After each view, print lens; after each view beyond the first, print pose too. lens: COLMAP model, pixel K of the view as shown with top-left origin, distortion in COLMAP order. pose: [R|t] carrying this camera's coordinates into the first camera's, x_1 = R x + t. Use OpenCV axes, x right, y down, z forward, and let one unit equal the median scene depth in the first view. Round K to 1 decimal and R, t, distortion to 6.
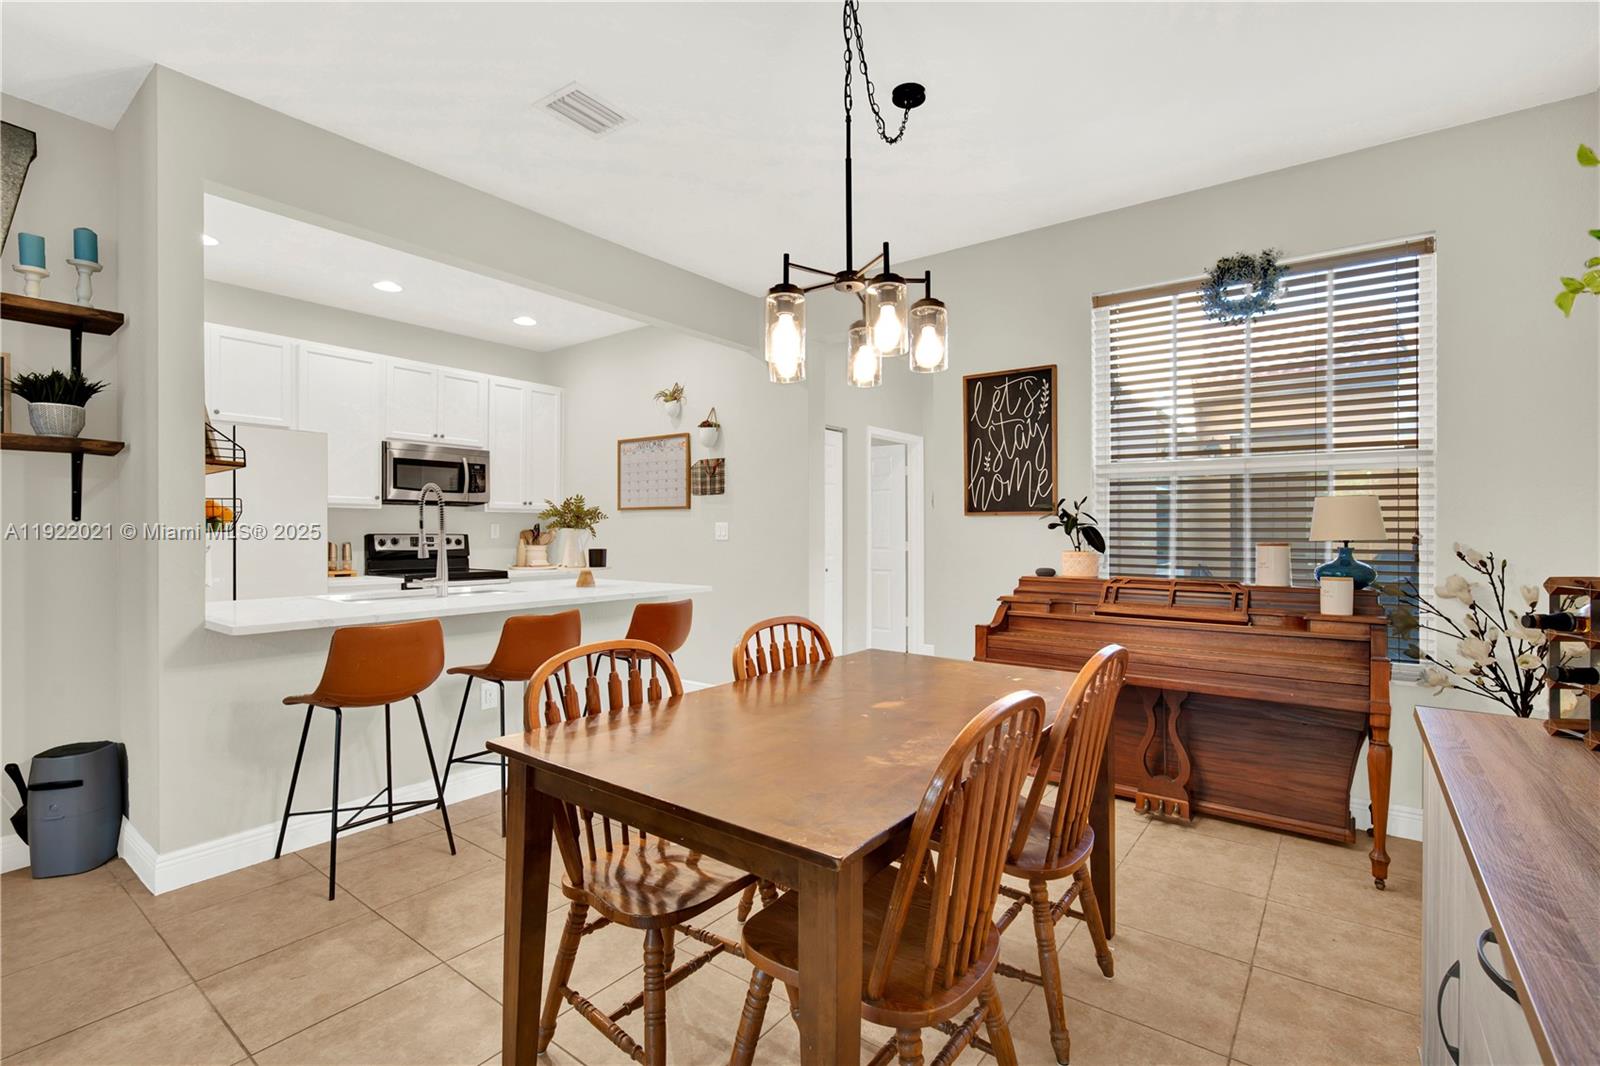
lens RADIAL K [[728.8, 0, 803.6], [0, 728.8, 532.3], [0, 0, 1]] dist [-0.009605, 0.002495]
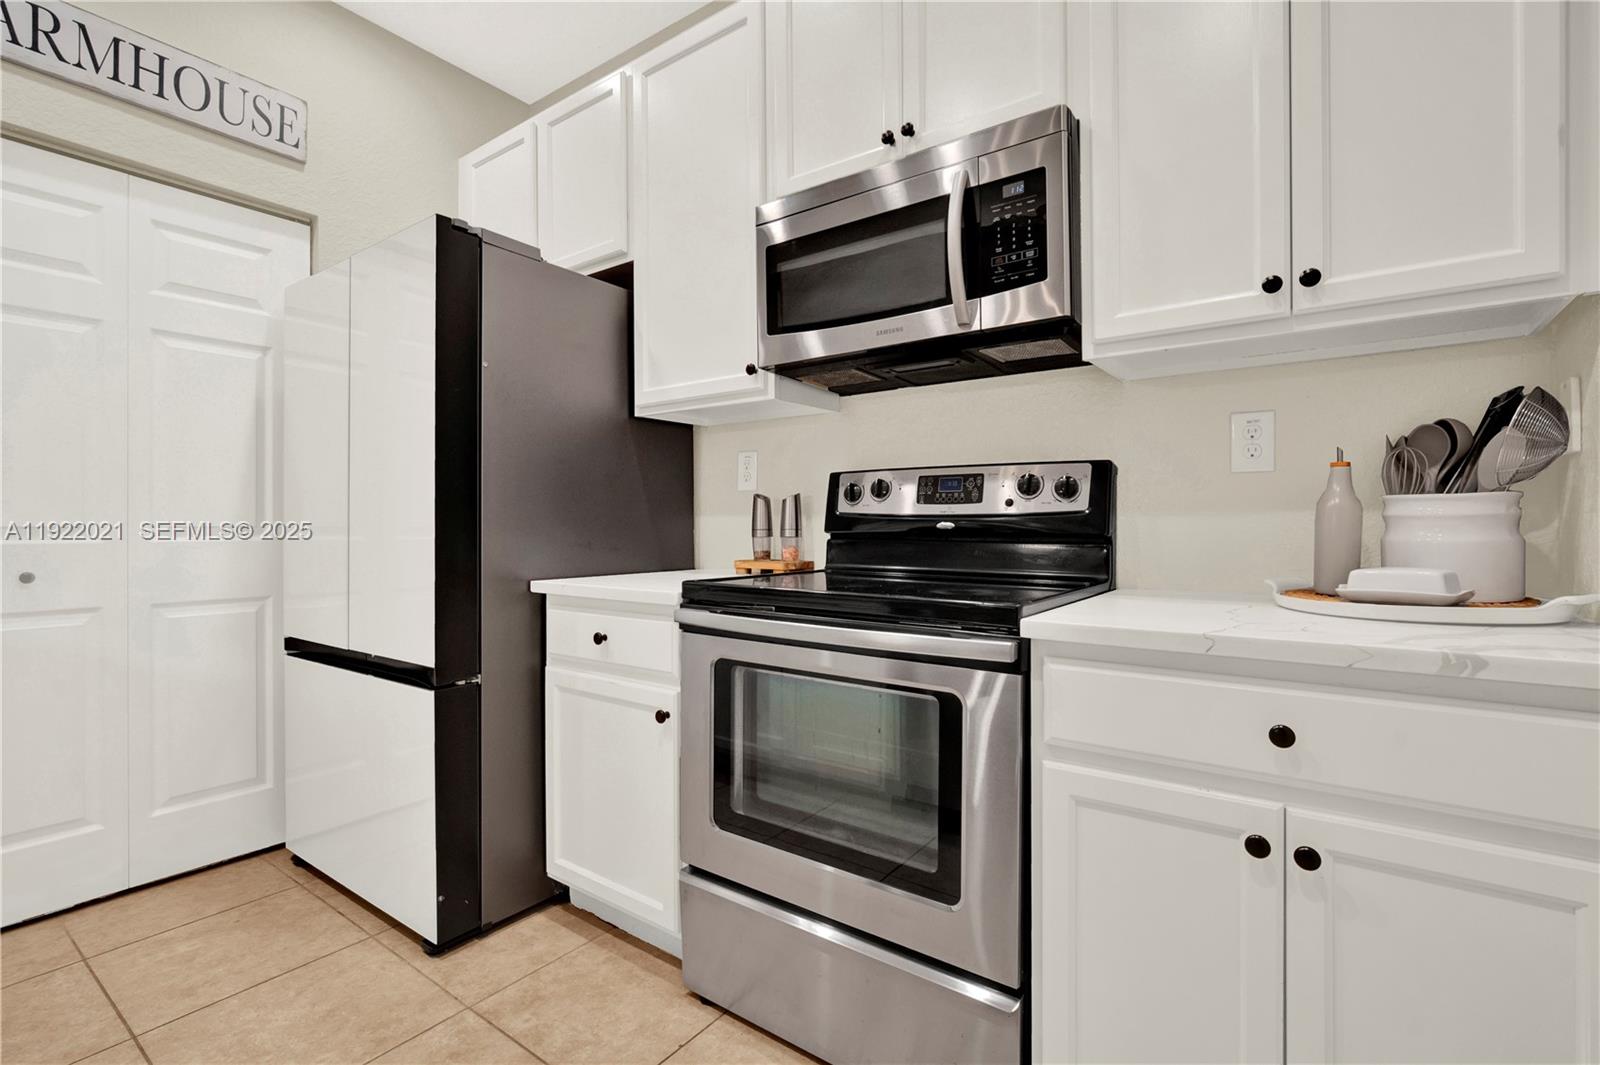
lens RADIAL K [[728.8, 0, 793.6], [0, 728.8, 529.9], [0, 0, 1]] dist [-0.009605, 0.002495]
pose [[0.020347, 0.008749, -0.999755, -0.303429], [0.000364, 0.999962, 0.008758, 0.045508], [0.999793, -0.000543, 0.020343, 1.449192]]
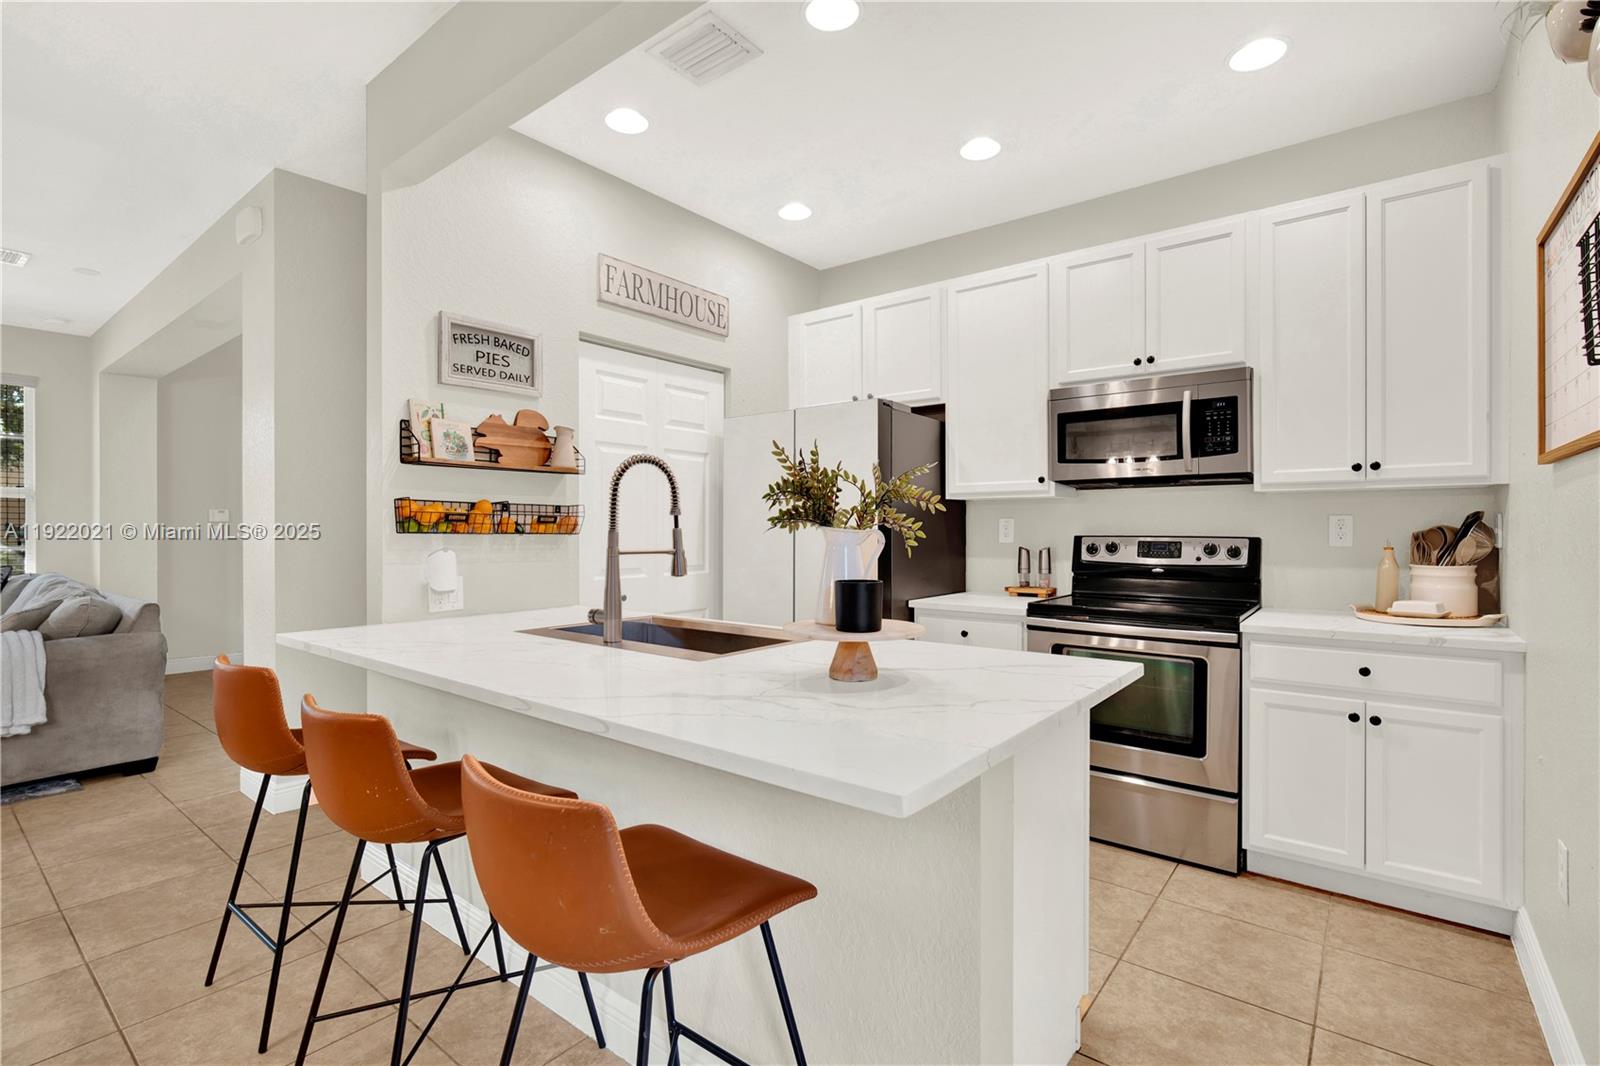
lens RADIAL K [[728.8, 0, 800.4], [0, 728.8, 537.7], [0, 0, 1]] dist [-0.009605, 0.002495]
pose [[-0.011525, 0.011595, -0.999866, 0.093855], [-0.001140, 0.999932, 0.011609, -0.004225], [0.999933, 0.001274, -0.011511, 1.131521]]
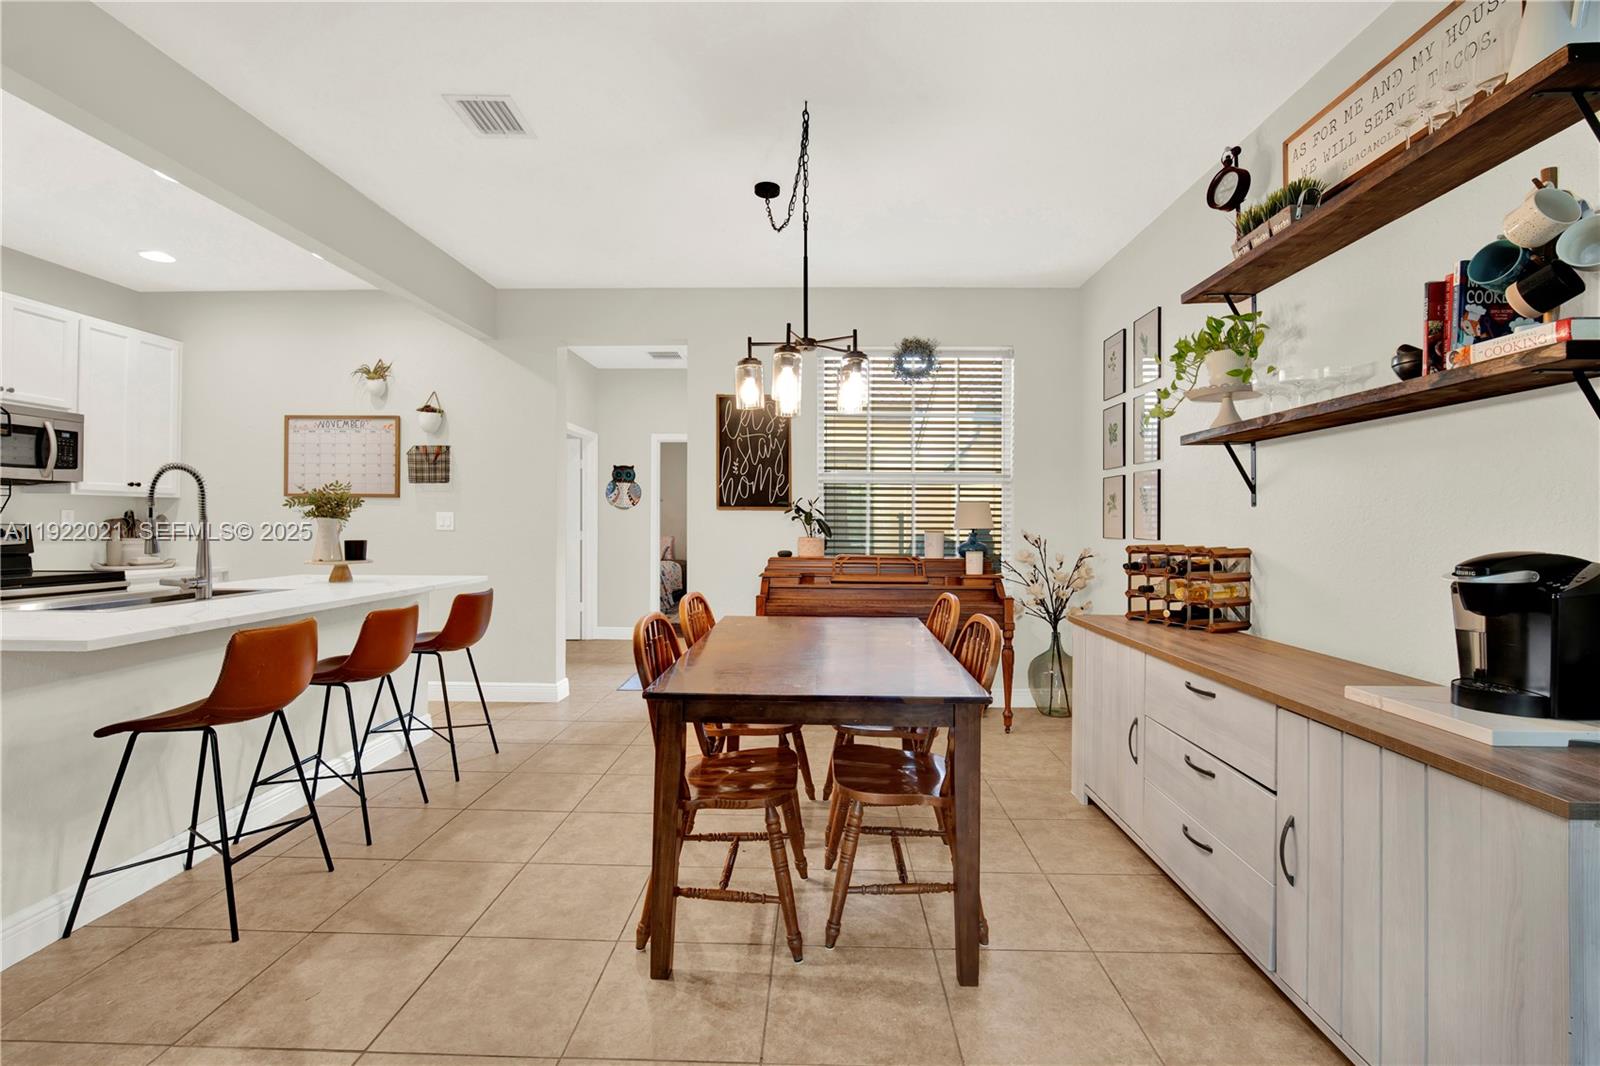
lens RADIAL K [[728.8, 0, 800.2], [0, 728.8, 519.9], [0, 0, 1]] dist [-0.009605, 0.002495]
pose [[0.815164, 0.004600, 0.579211, -0.415688], [-0.002116, 0.999985, -0.004965, 0.000443], [-0.579226, 0.002822, 0.815162, -0.076924]]
